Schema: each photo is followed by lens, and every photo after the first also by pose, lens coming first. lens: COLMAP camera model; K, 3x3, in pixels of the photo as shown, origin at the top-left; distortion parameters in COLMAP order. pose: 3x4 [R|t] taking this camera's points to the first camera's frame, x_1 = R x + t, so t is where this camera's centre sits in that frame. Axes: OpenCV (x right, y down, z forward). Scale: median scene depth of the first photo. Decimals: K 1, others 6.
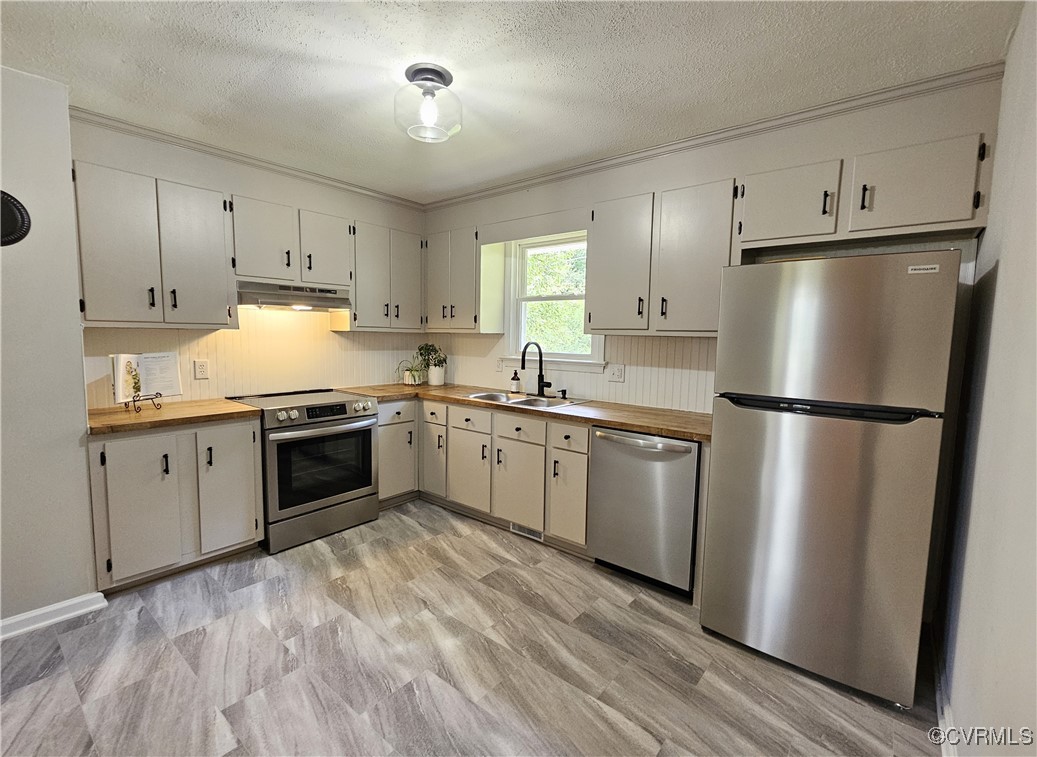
lens RADIAL K [[436.8, 0, 522.3], [0, 436.8, 374.0], [0, 0, 1]] dist [0.000346, -0.000689]
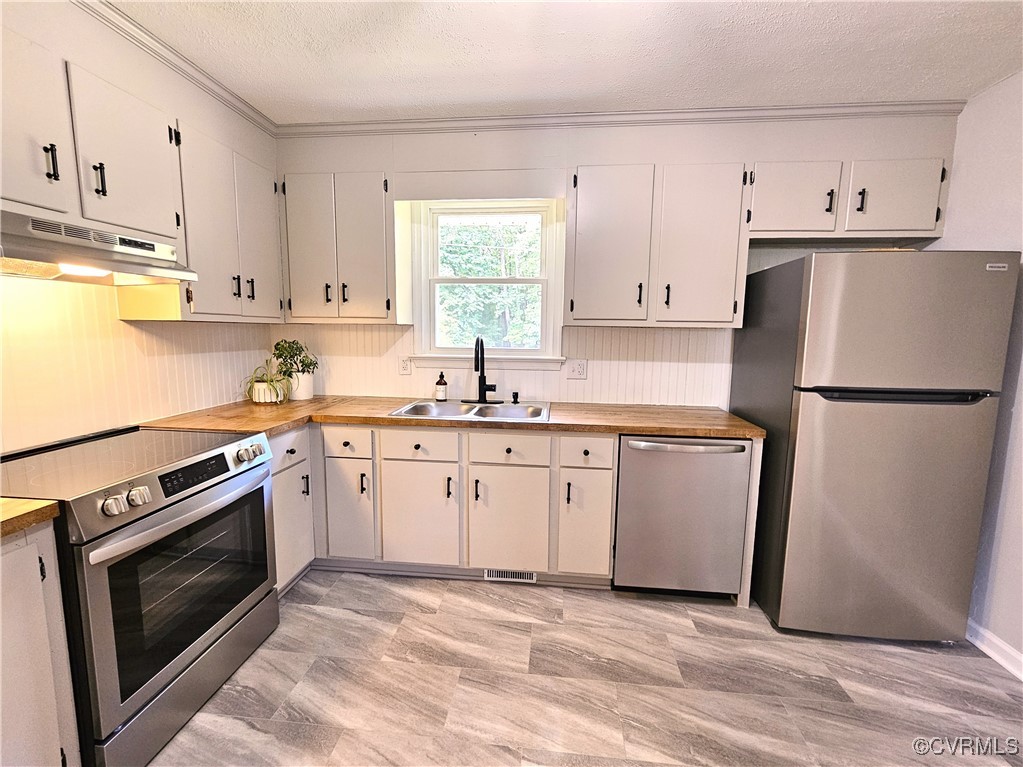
lens RADIAL K [[423.9, 0, 512.6], [0, 423.9, 381.8], [0, 0, 1]] dist [-0.002515, 0.001352]
pose [[0.850052, -0.071895, 0.521768, -0.395712], [0.049671, 0.997168, 0.056478, -0.036278], [-0.524351, -0.022092, 0.851216, 0.382006]]
